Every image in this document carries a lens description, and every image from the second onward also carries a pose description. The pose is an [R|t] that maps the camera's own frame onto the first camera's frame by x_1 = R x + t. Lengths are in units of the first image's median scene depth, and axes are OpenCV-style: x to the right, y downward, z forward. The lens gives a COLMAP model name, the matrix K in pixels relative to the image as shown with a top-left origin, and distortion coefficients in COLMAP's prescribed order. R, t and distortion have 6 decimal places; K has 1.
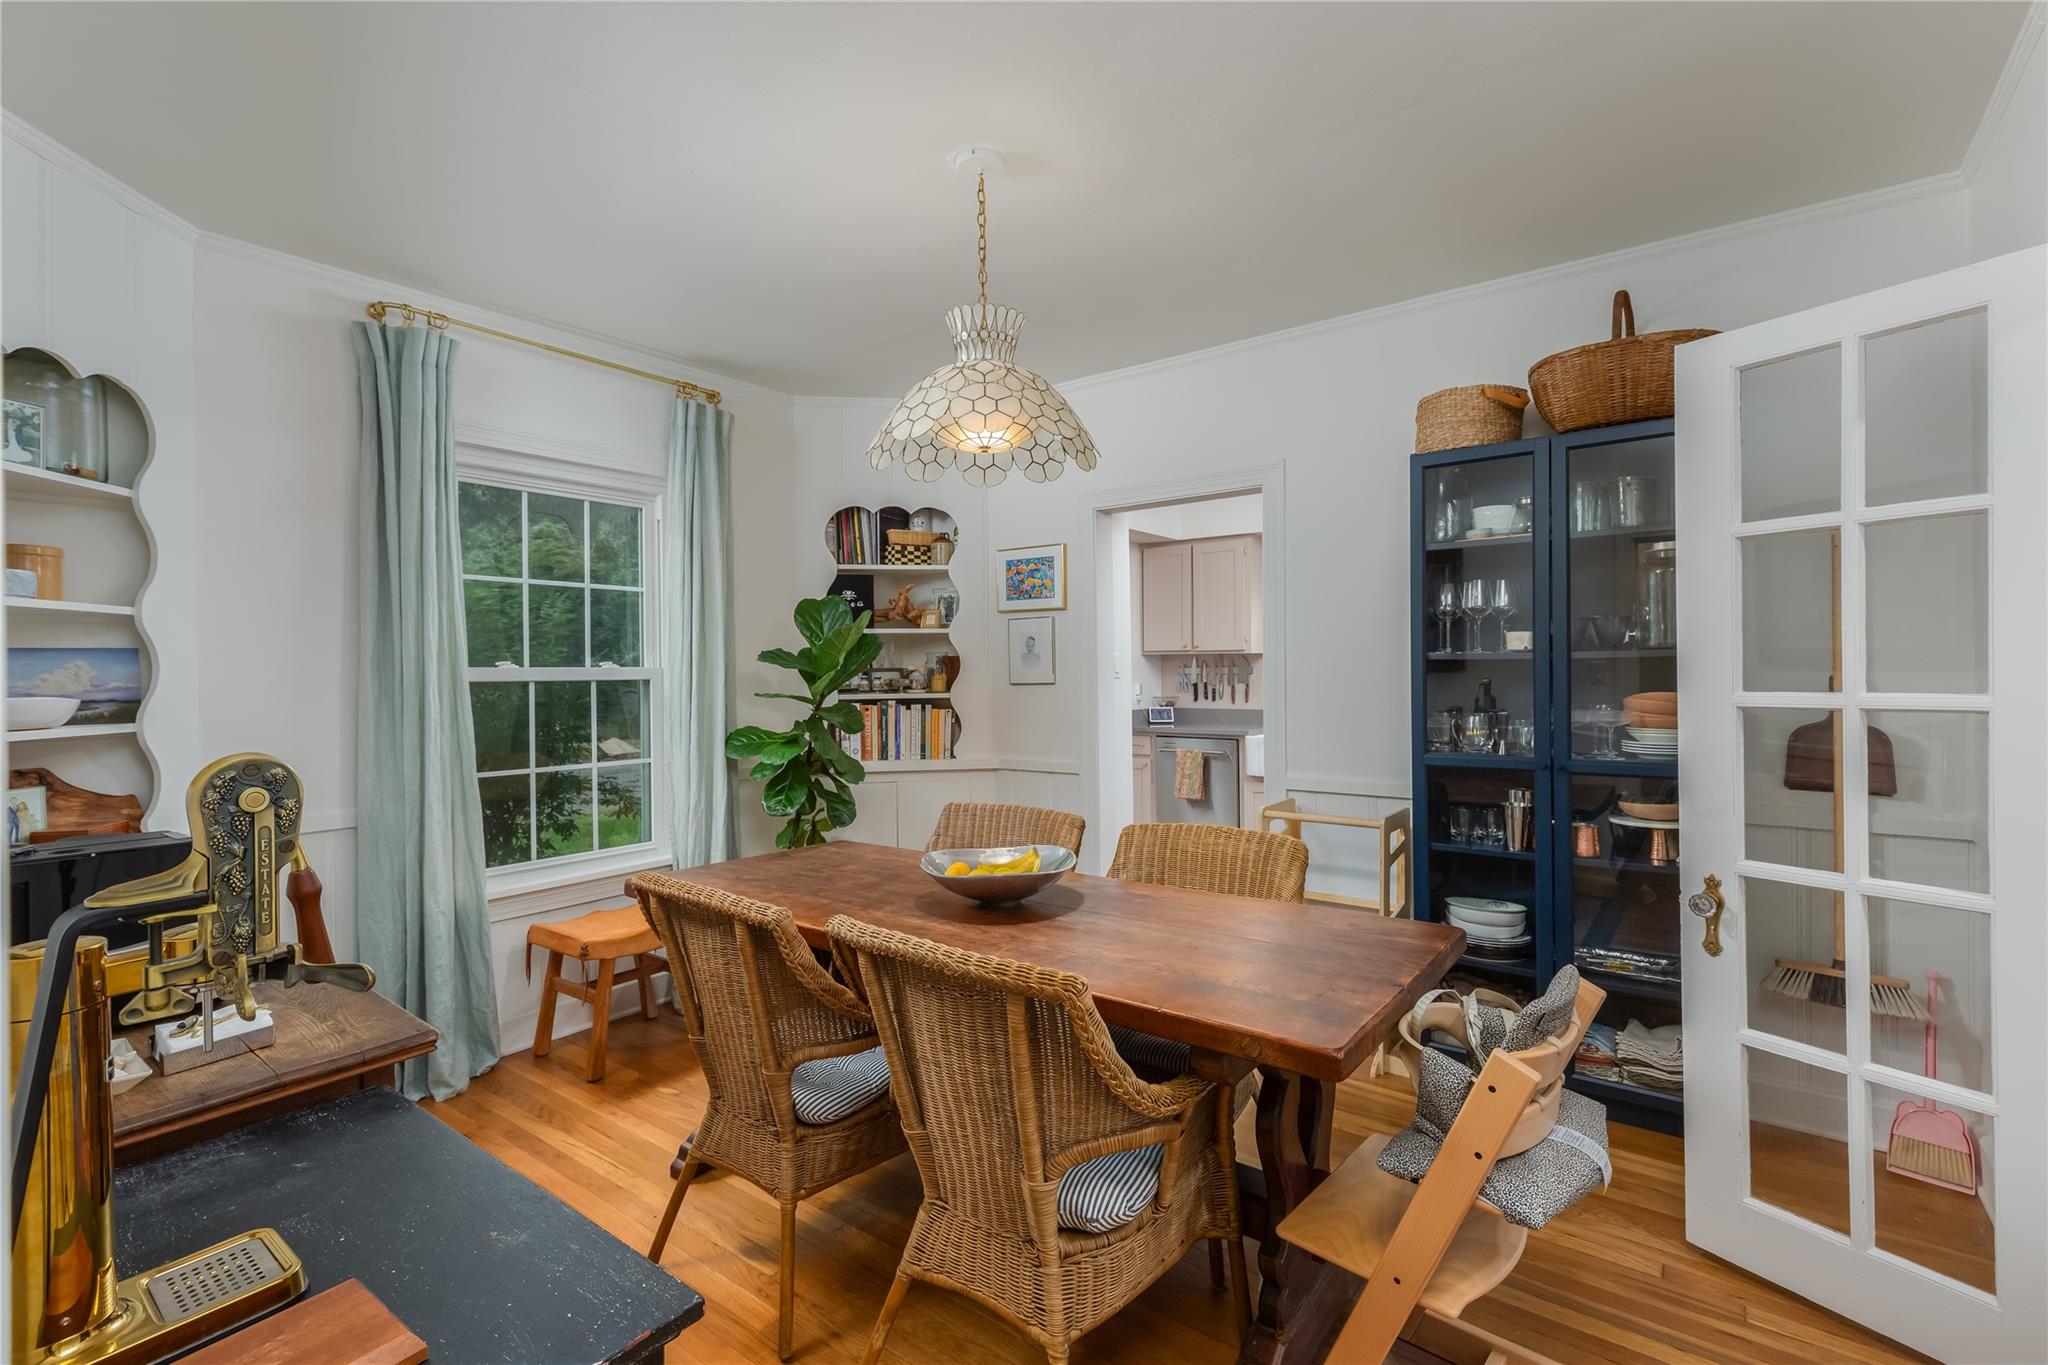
lens RADIAL K [[929.0, 0, 1033.2], [0, 929.0, 675.1], [0, 0, 1]] dist [0.001553, 0.000470]
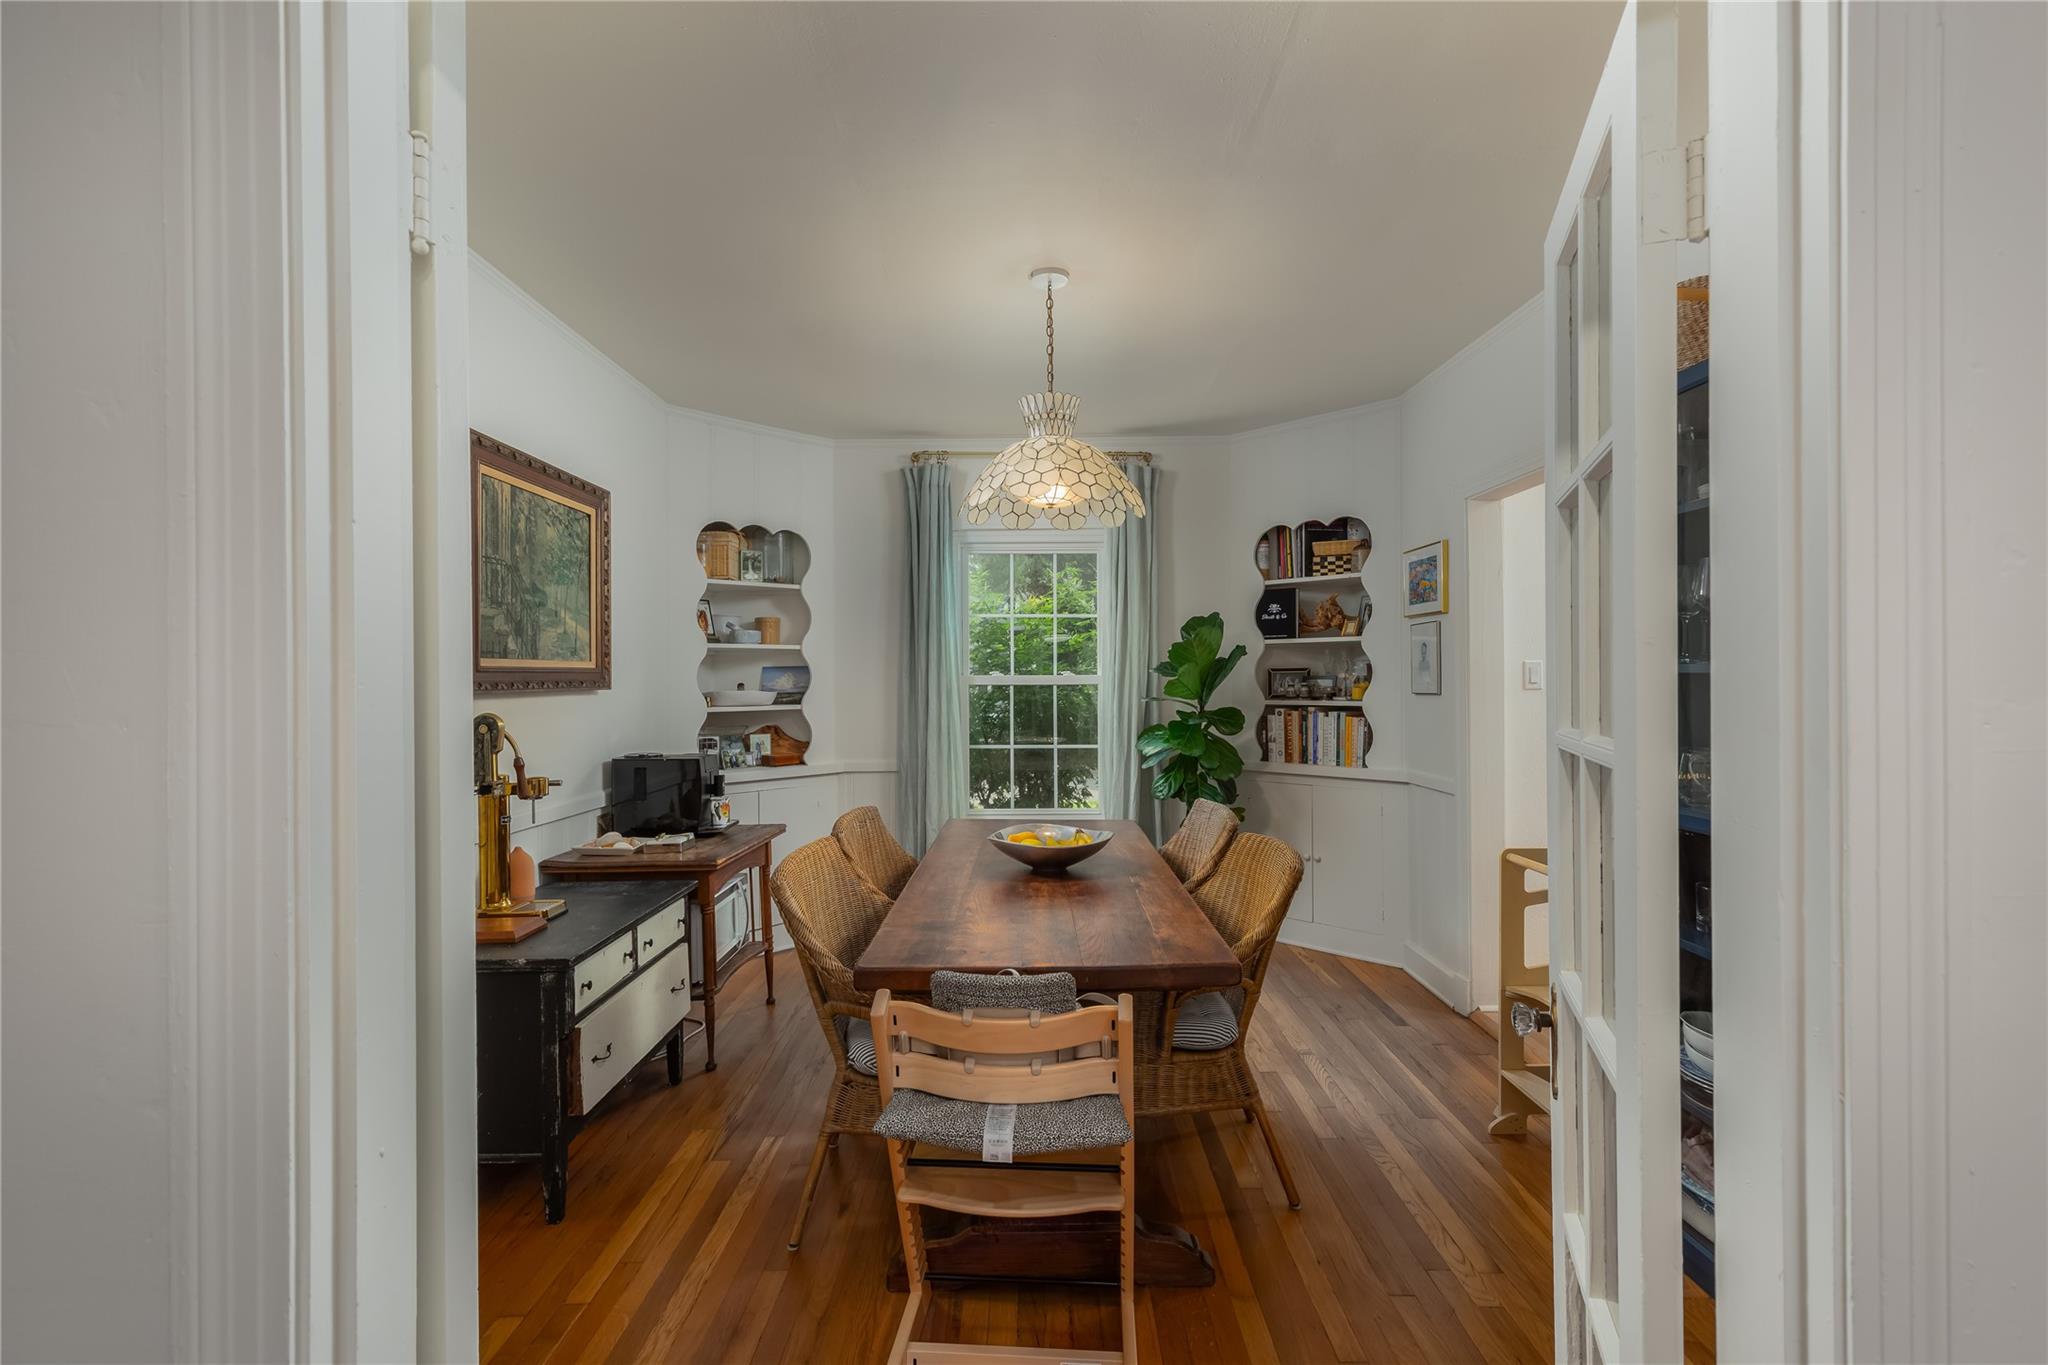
lens RADIAL K [[929.0, 0, 1033.2], [0, 929.0, 675.1], [0, 0, 1]] dist [0.001553, 0.000470]
pose [[0.599757, 0.004825, -0.800168, 0.500308], [-0.003903, 0.999988, 0.003105, -0.010407], [0.800173, 0.001261, 0.599768, 0.125643]]
